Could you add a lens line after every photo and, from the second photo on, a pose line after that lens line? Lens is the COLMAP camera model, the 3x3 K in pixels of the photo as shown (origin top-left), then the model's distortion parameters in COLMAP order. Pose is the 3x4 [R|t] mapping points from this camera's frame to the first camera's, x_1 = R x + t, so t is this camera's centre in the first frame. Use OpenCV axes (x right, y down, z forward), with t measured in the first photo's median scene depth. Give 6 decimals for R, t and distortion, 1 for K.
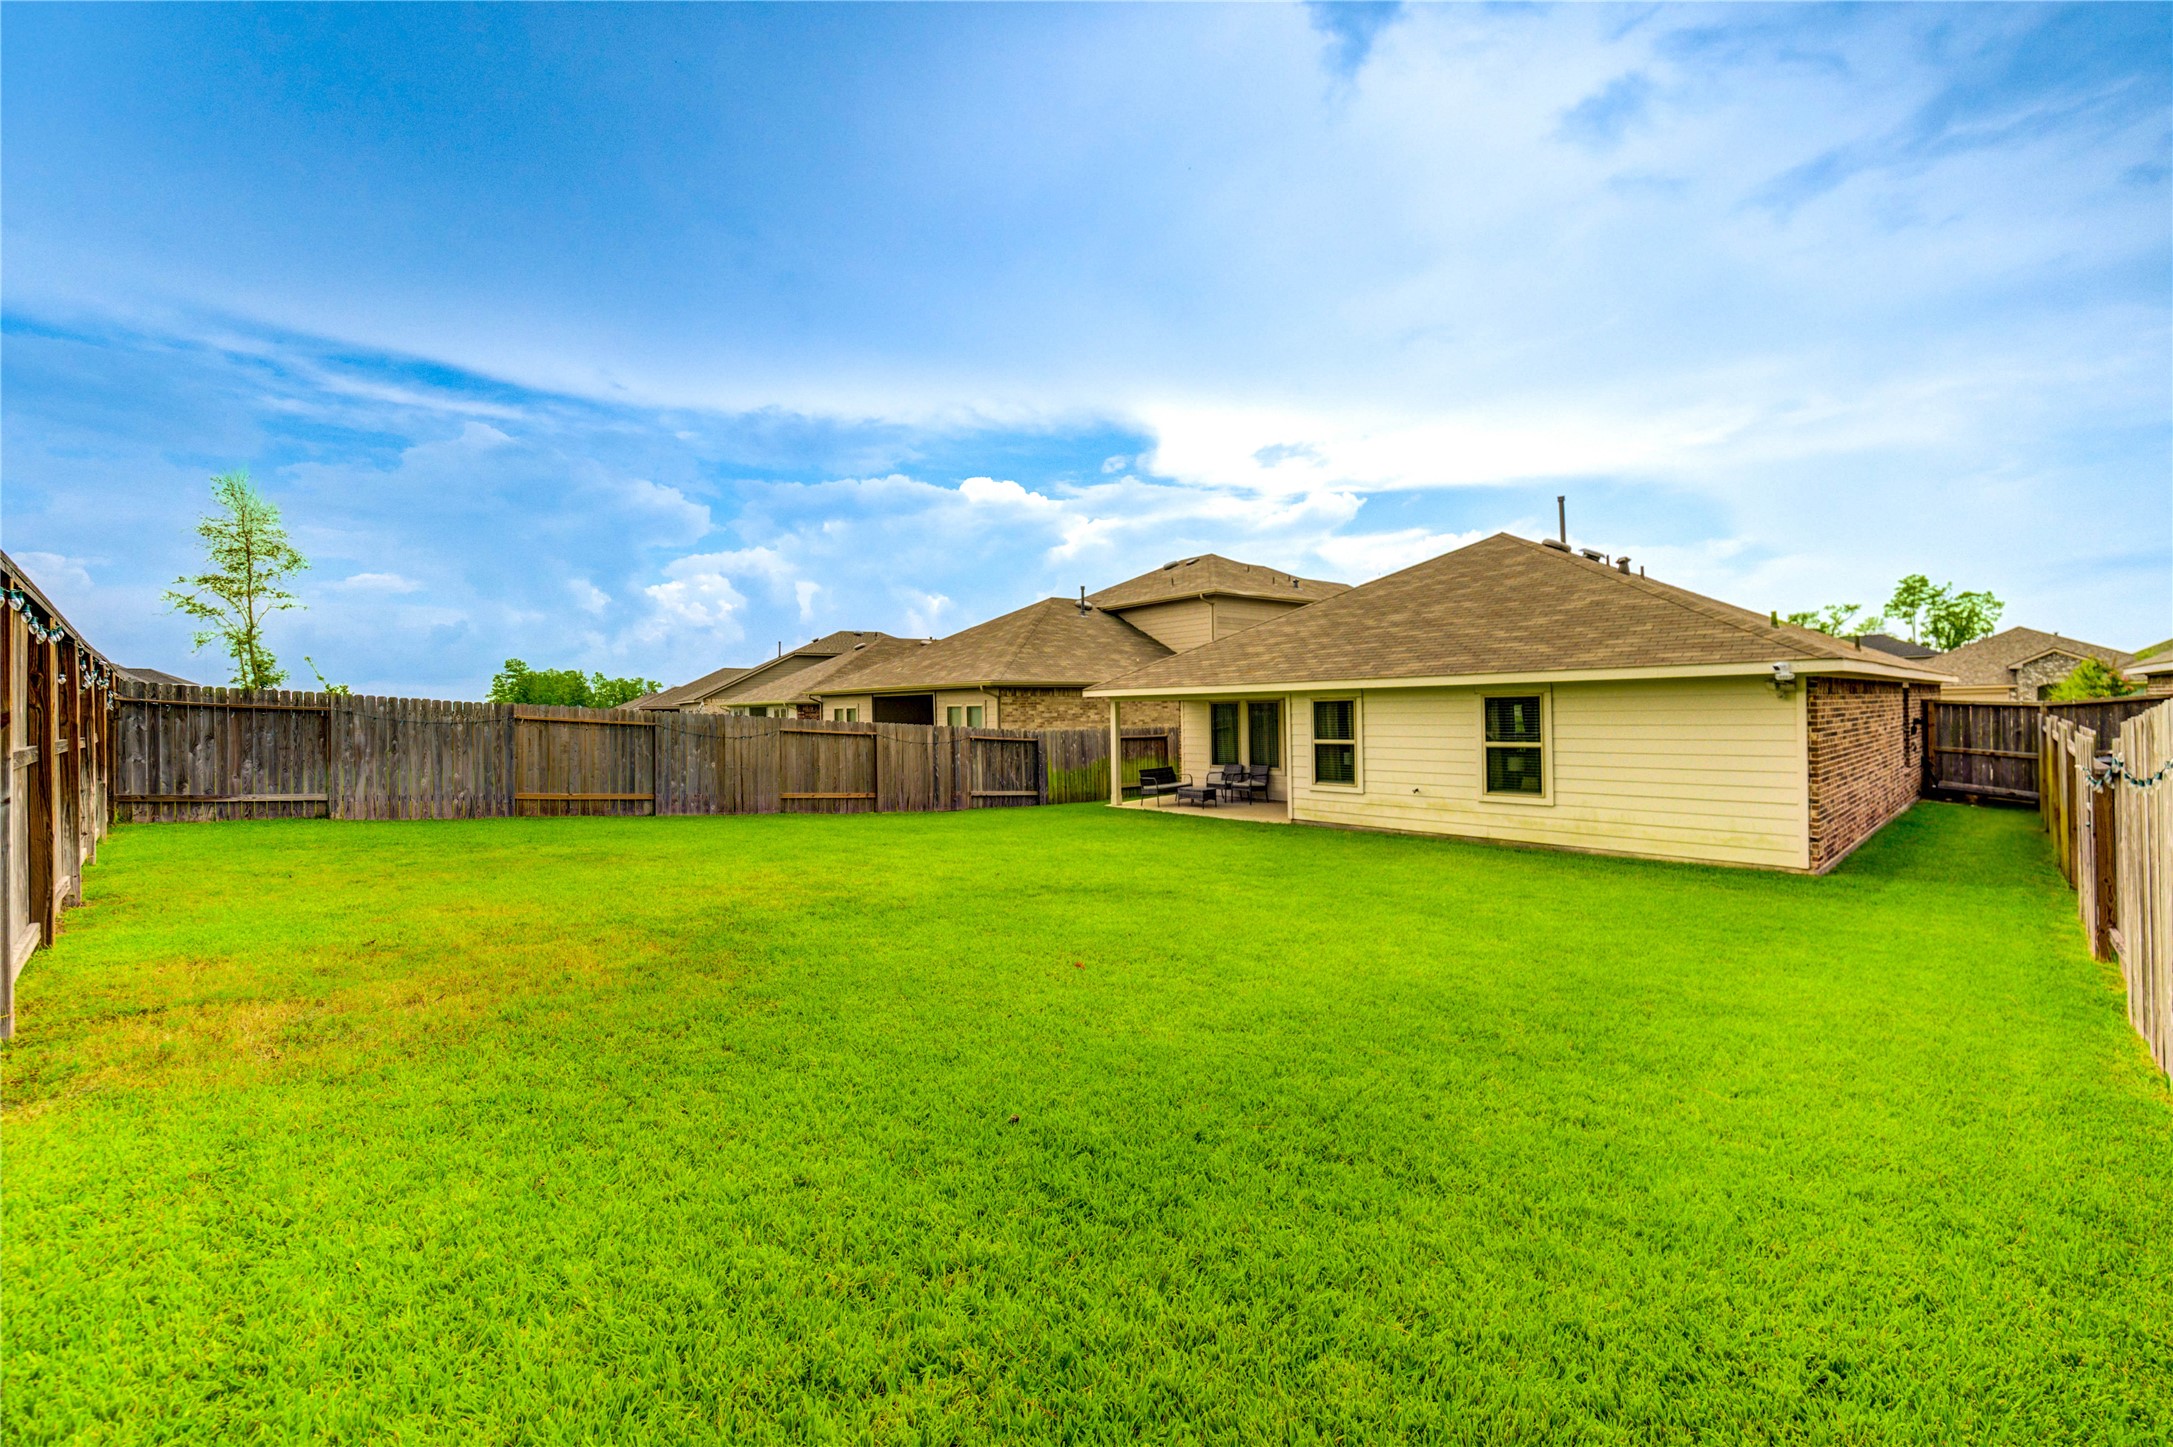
lens RADIAL K [[876.0, 0, 1086.5], [0, 876.0, 723.5], [0, 0, 1]] dist [0.002134, -0.000150]
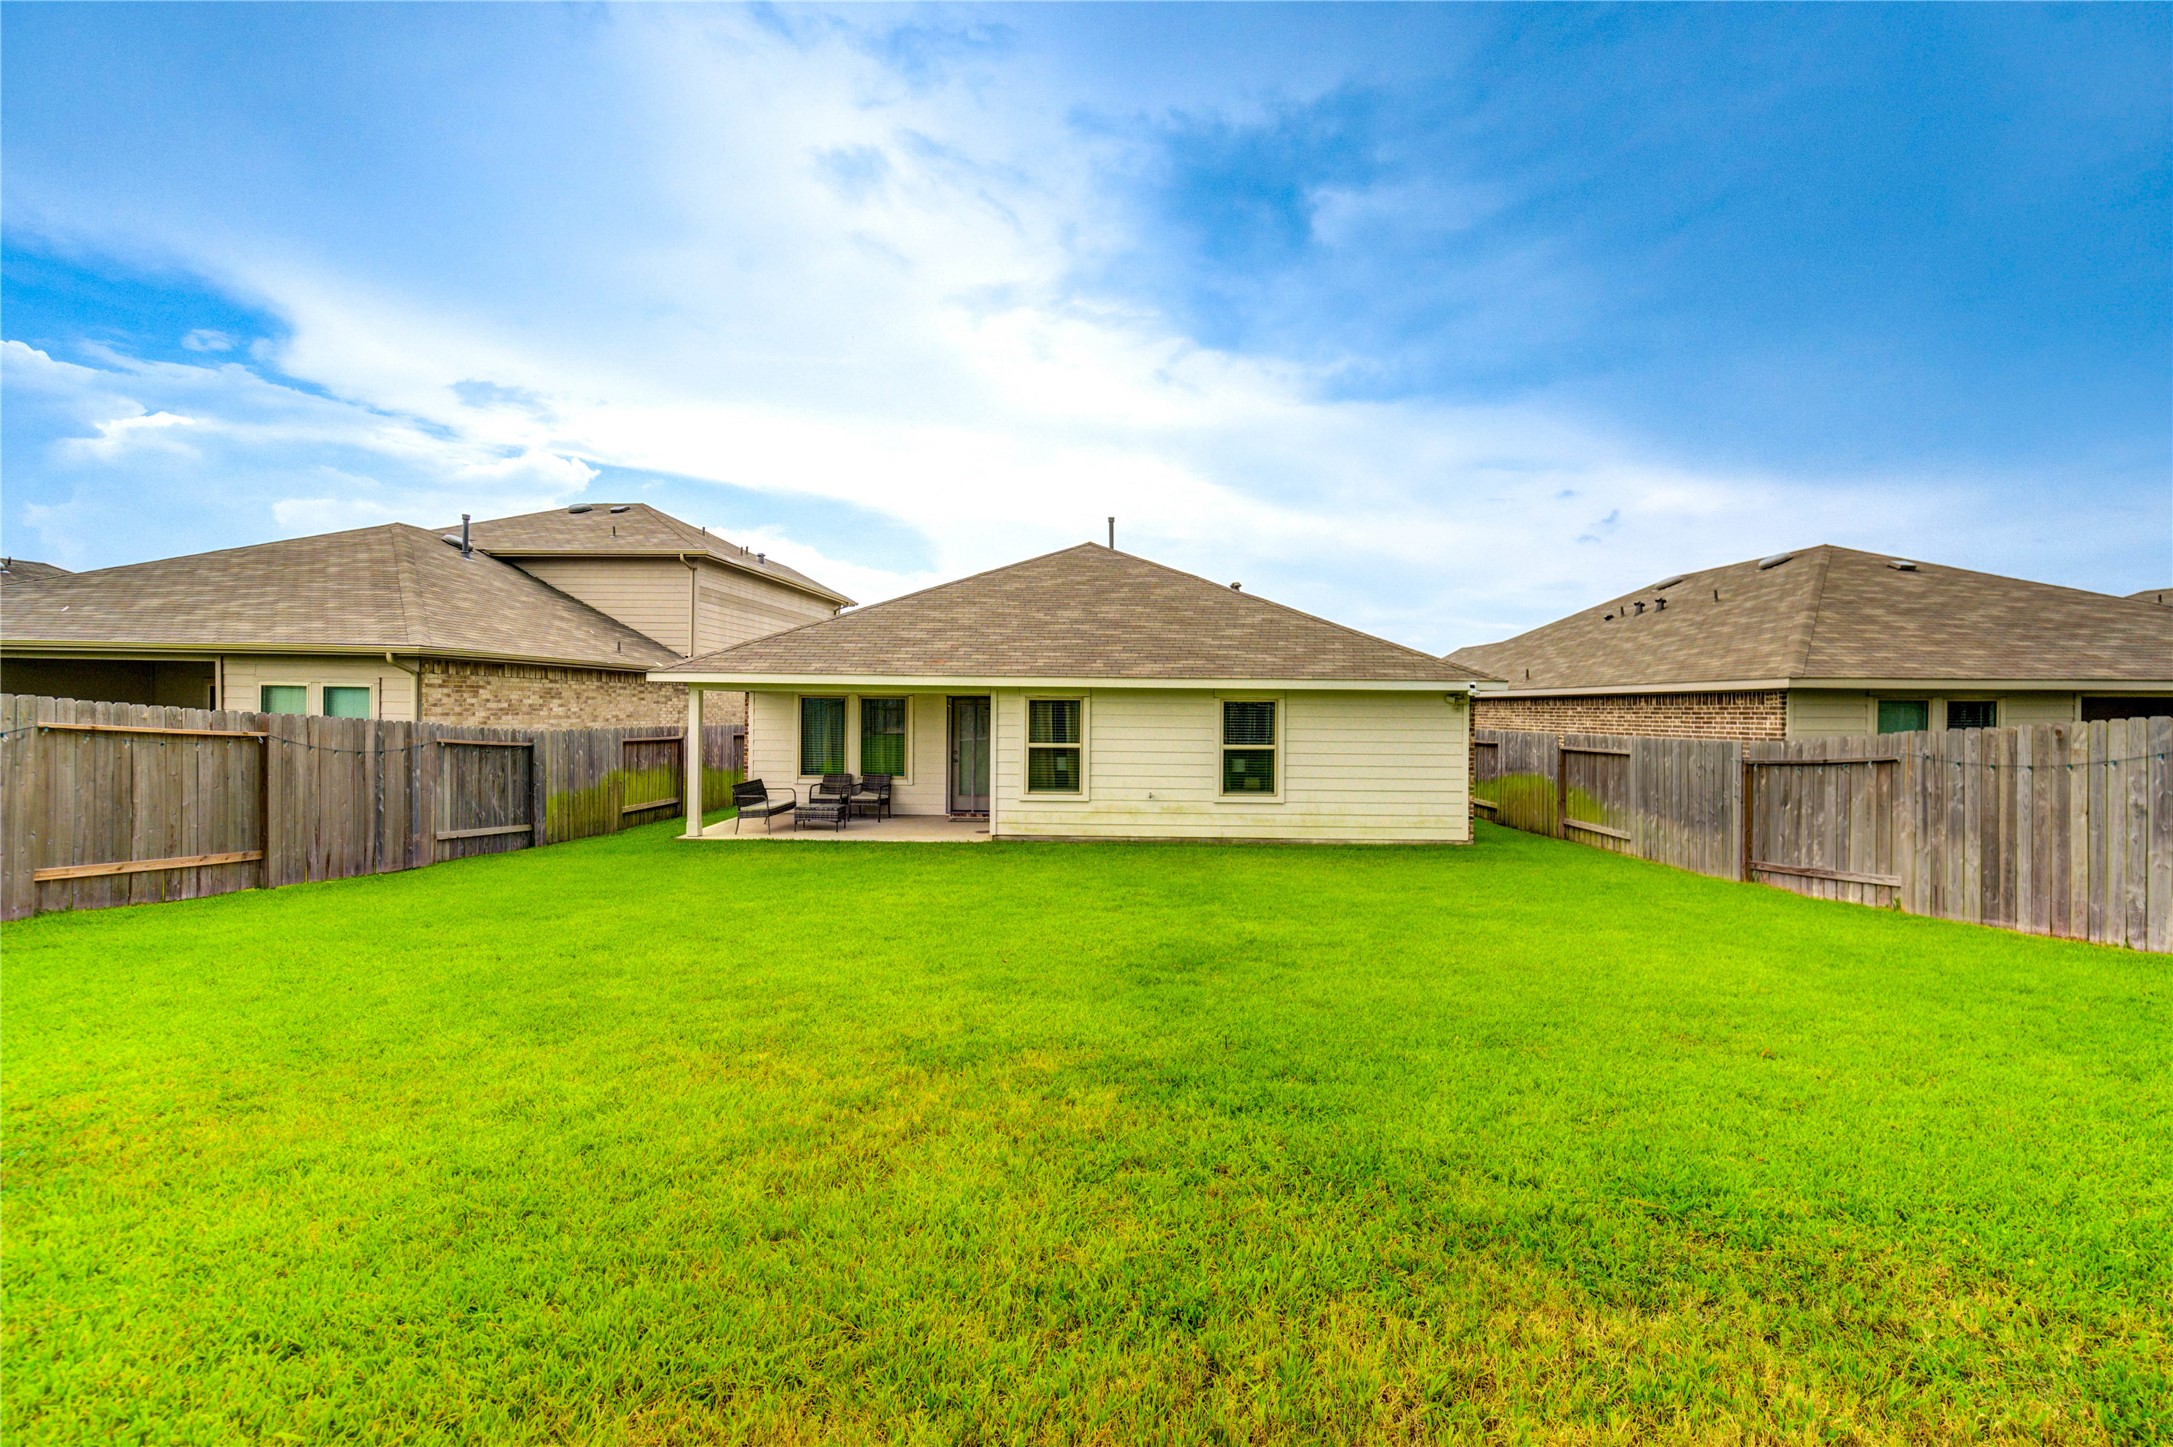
lens RADIAL K [[890.5, 0, 1086.5], [0, 890.5, 723.5], [0, 0, 1]] dist [-0.010798, 0.000202]
pose [[0.661833, 0.011770, 0.749559, -0.292768], [-0.011898, 0.999916, -0.005196, 0.002181], [-0.749557, -0.005479, 0.661917, 0.285125]]
